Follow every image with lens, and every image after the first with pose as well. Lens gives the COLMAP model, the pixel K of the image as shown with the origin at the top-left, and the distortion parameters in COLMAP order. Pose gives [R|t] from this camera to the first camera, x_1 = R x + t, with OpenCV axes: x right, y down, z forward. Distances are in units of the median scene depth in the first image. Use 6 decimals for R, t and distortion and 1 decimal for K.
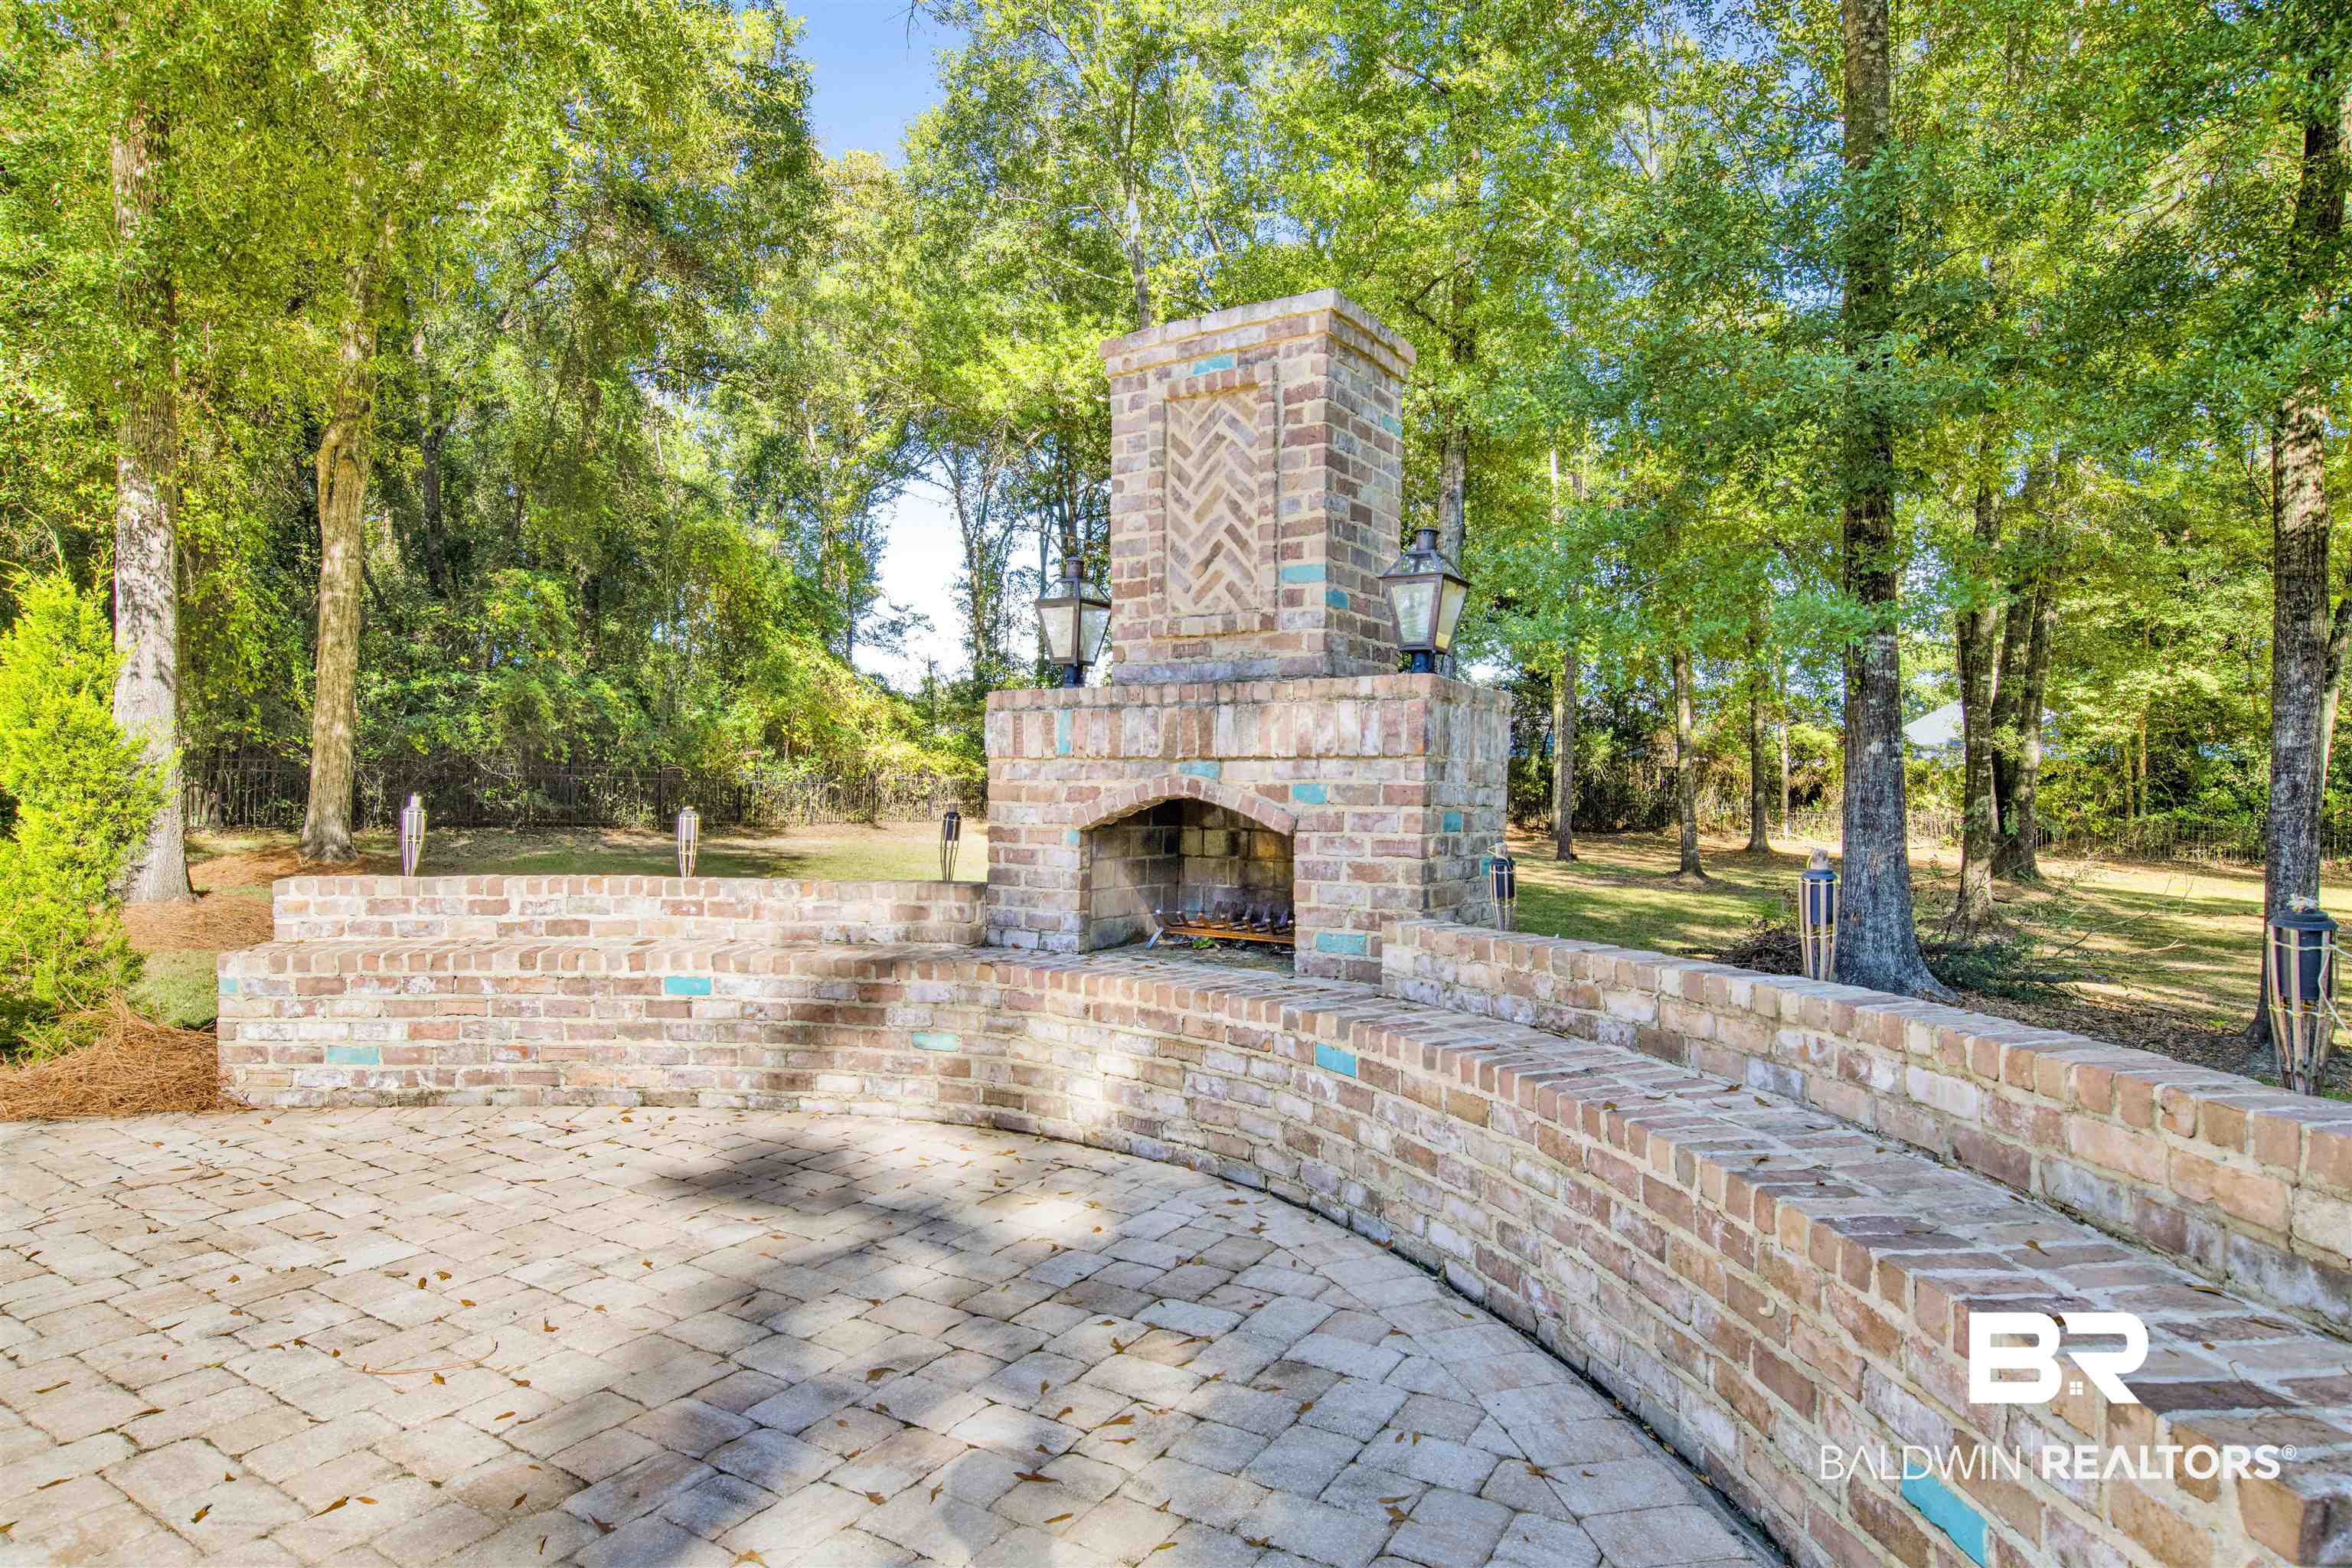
lens RADIAL K [[1302.3, 0, 1177.9], [0, 1302.3, 771.0], [0, 0, 1]] dist [-0.060856, 0.019748]
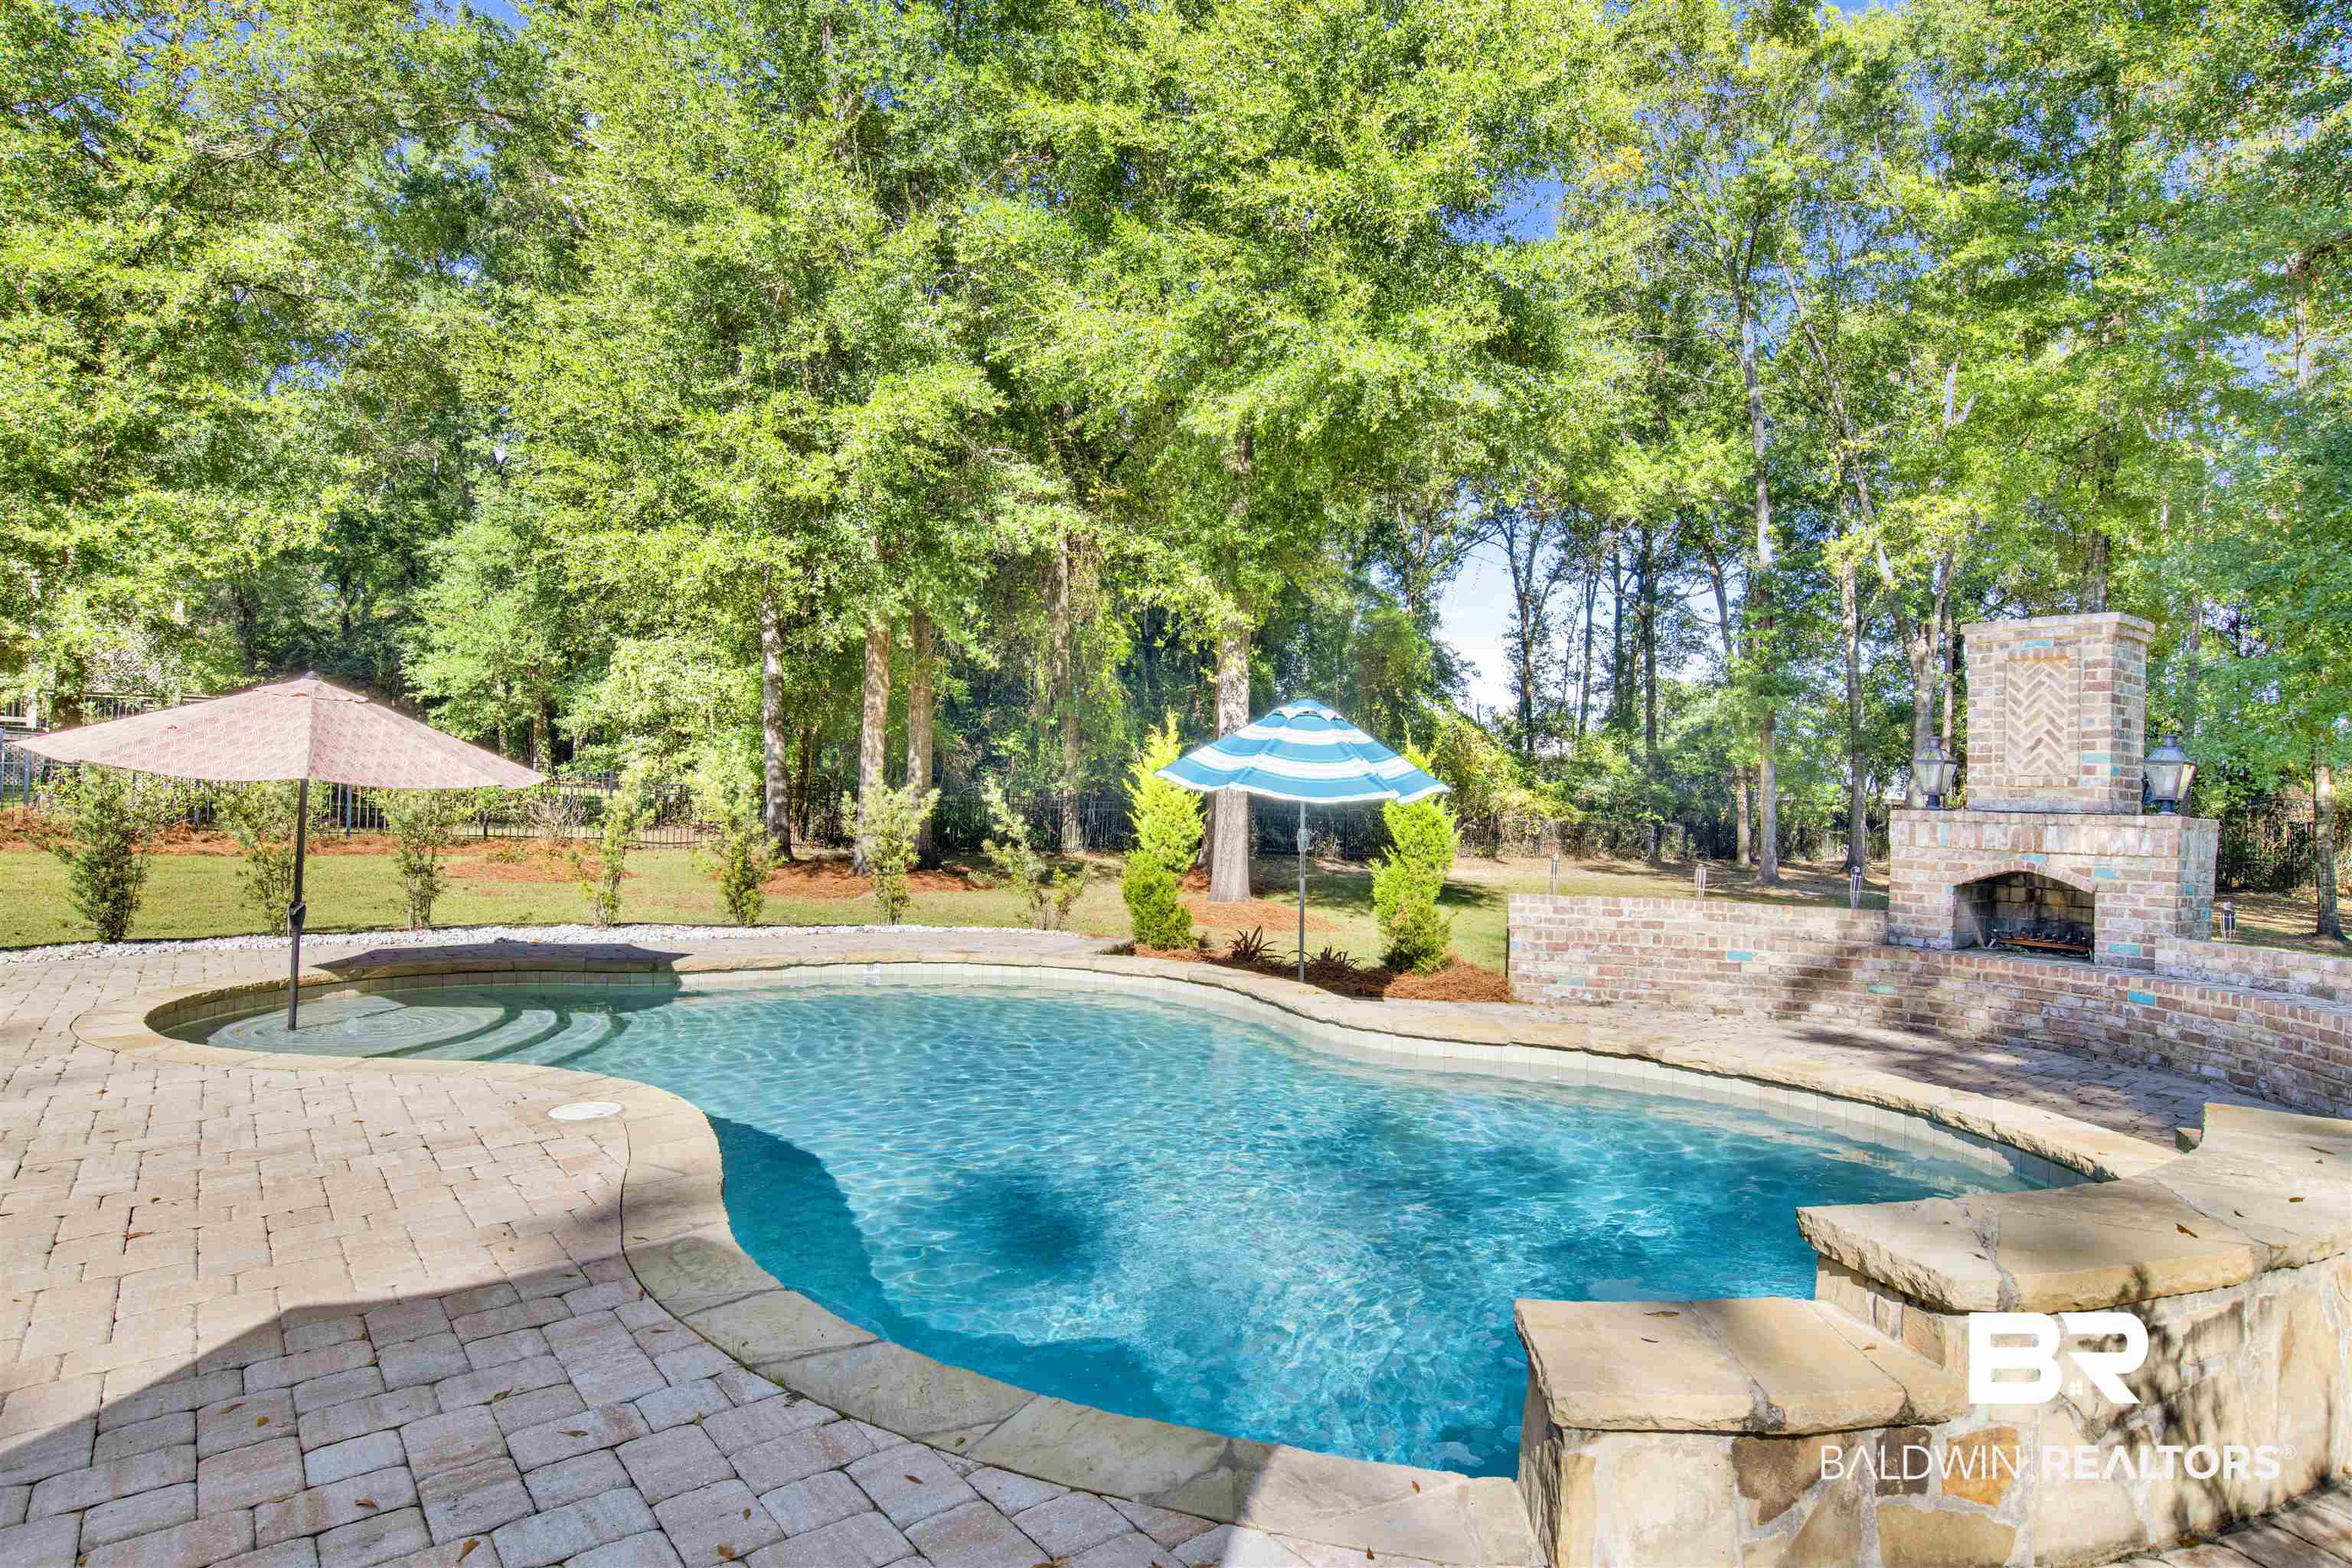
lens RADIAL K [[1302.3, 0, 1183.0], [0, 1302.3, 780.5], [0, 0, 1]] dist [-0.060856, 0.019748]
pose [[0.935587, 0.015528, -0.352756, -0.473918], [-0.020586, 0.999732, -0.010592, -0.066118], [0.352497, 0.017172, 0.935655, -1.156094]]
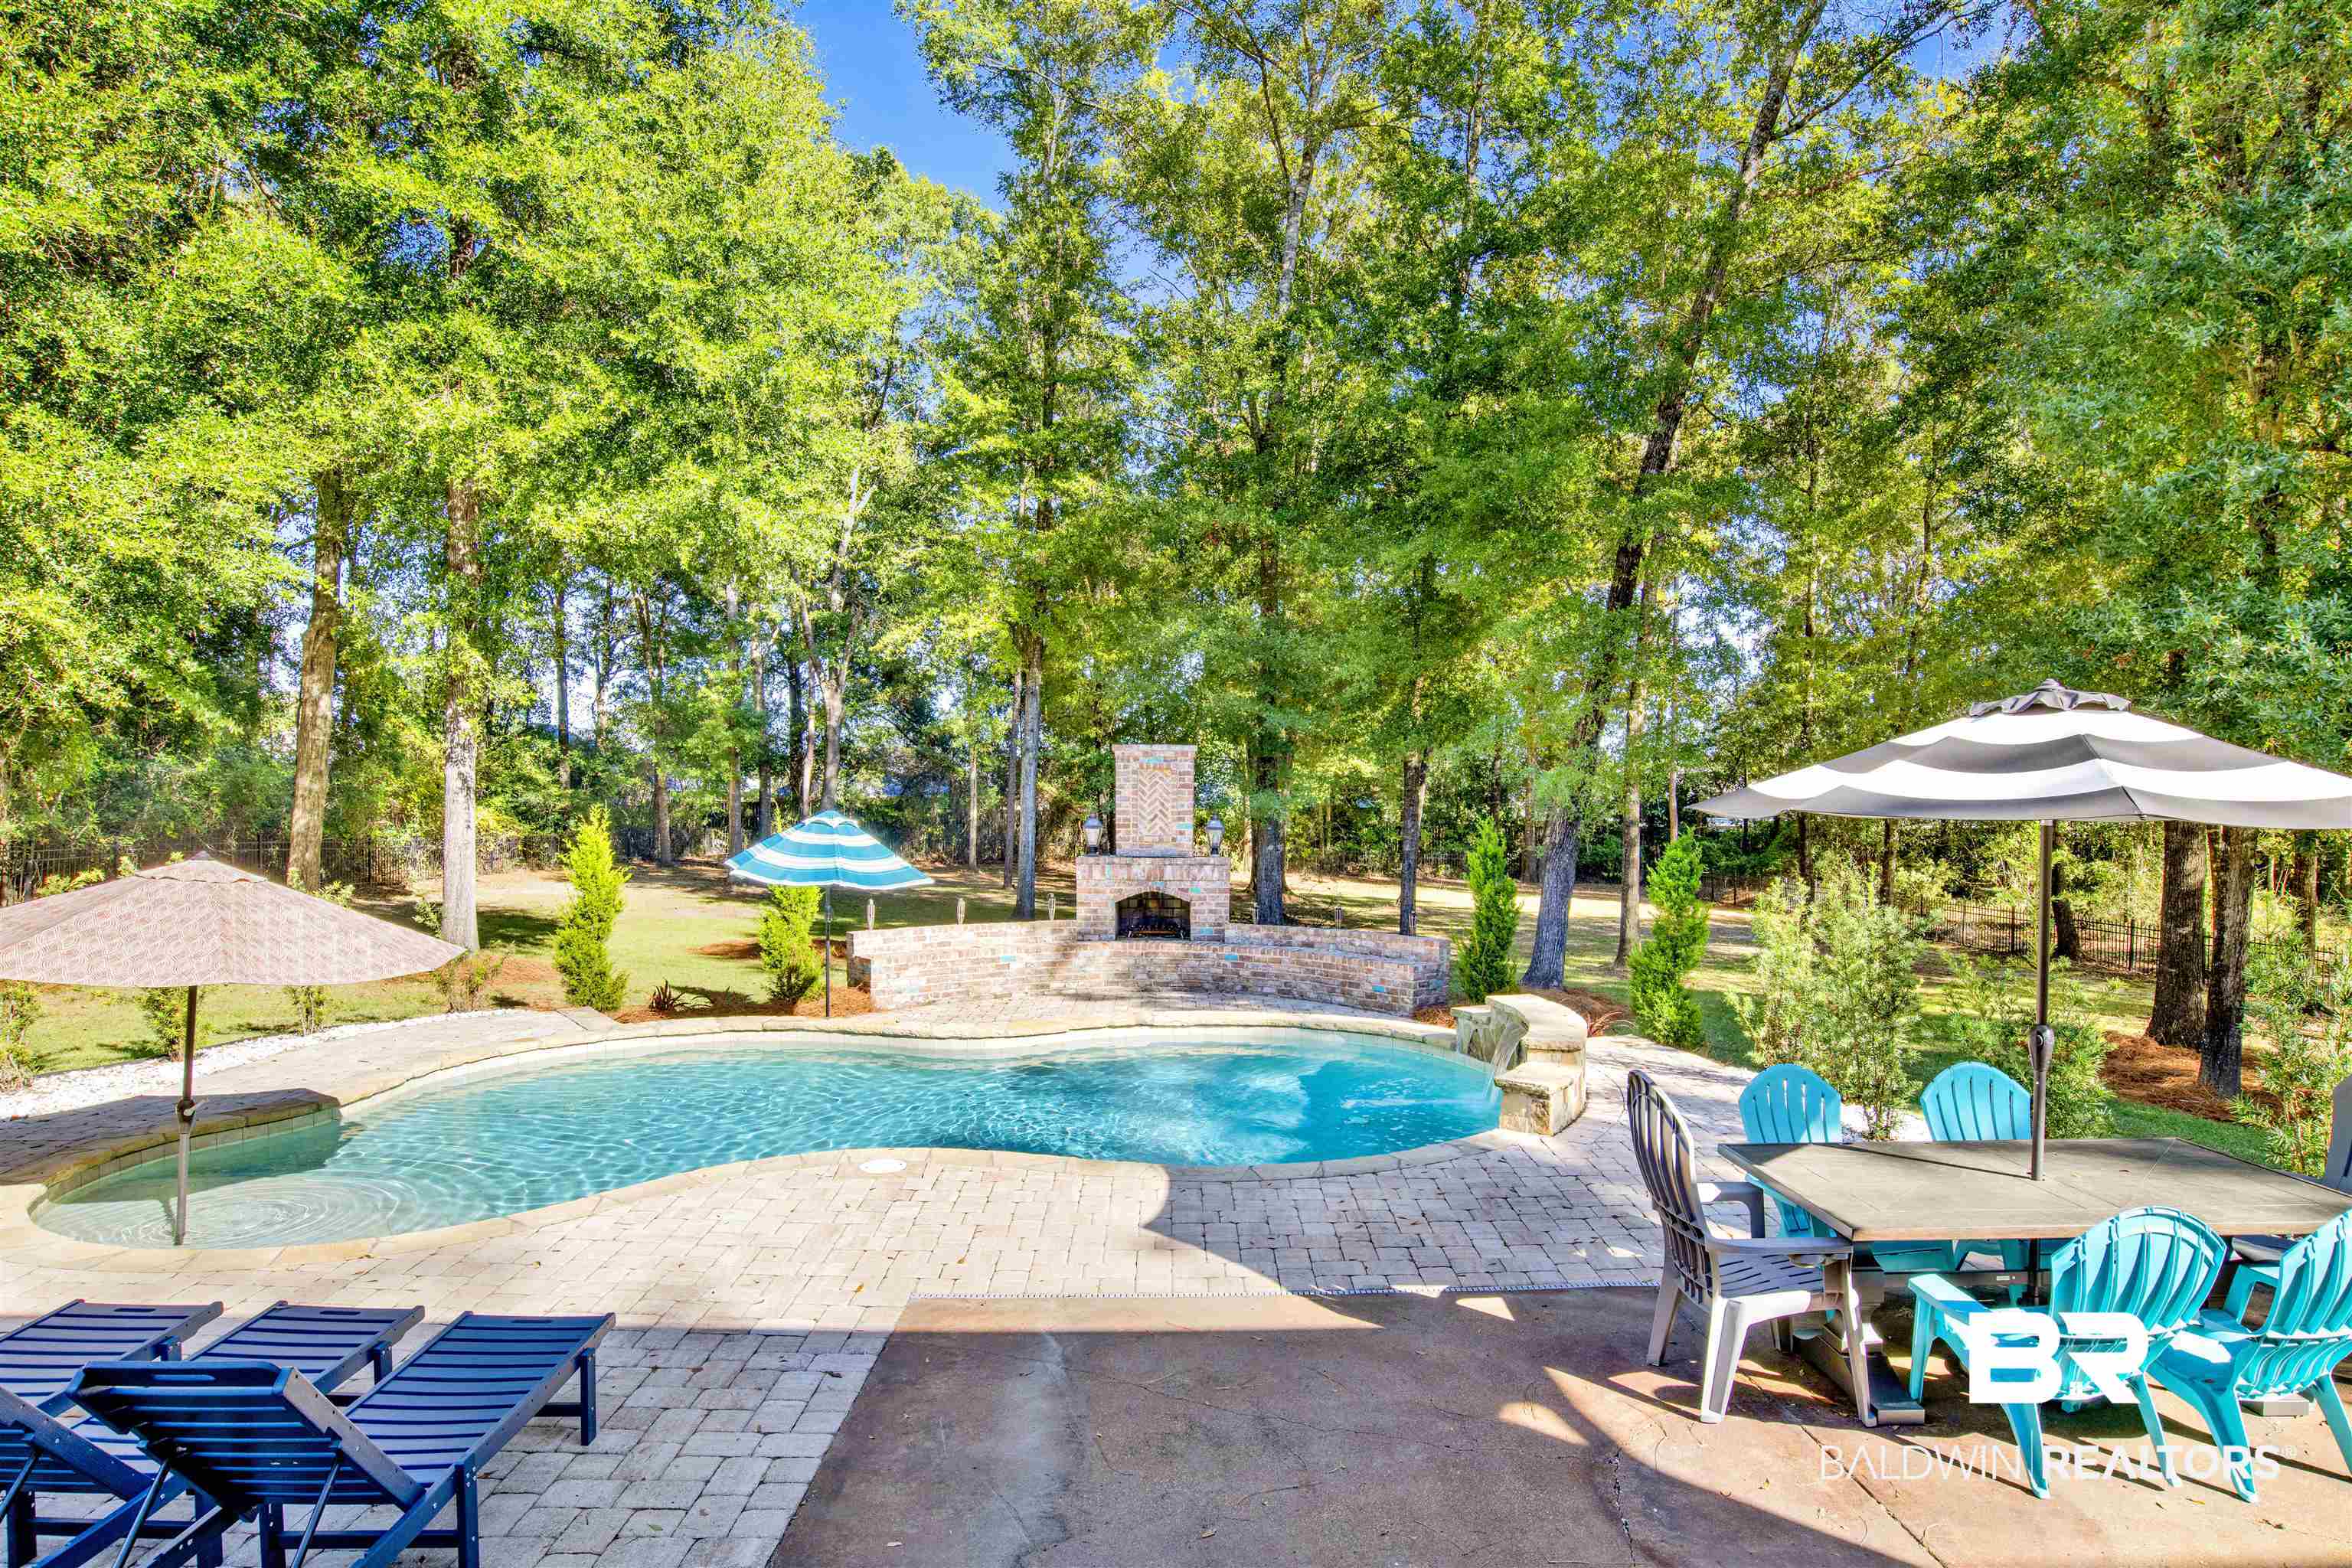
lens RADIAL K [[1302.3, 0, 1210.3], [0, 1302.3, 811.5], [0, 0, 1]] dist [-0.060856, 0.019748]
pose [[0.835101, -0.009708, 0.550011, -1.633488], [-0.002003, 0.999784, 0.020688, -0.244367], [-0.550093, -0.018378, 0.834901, -1.793511]]
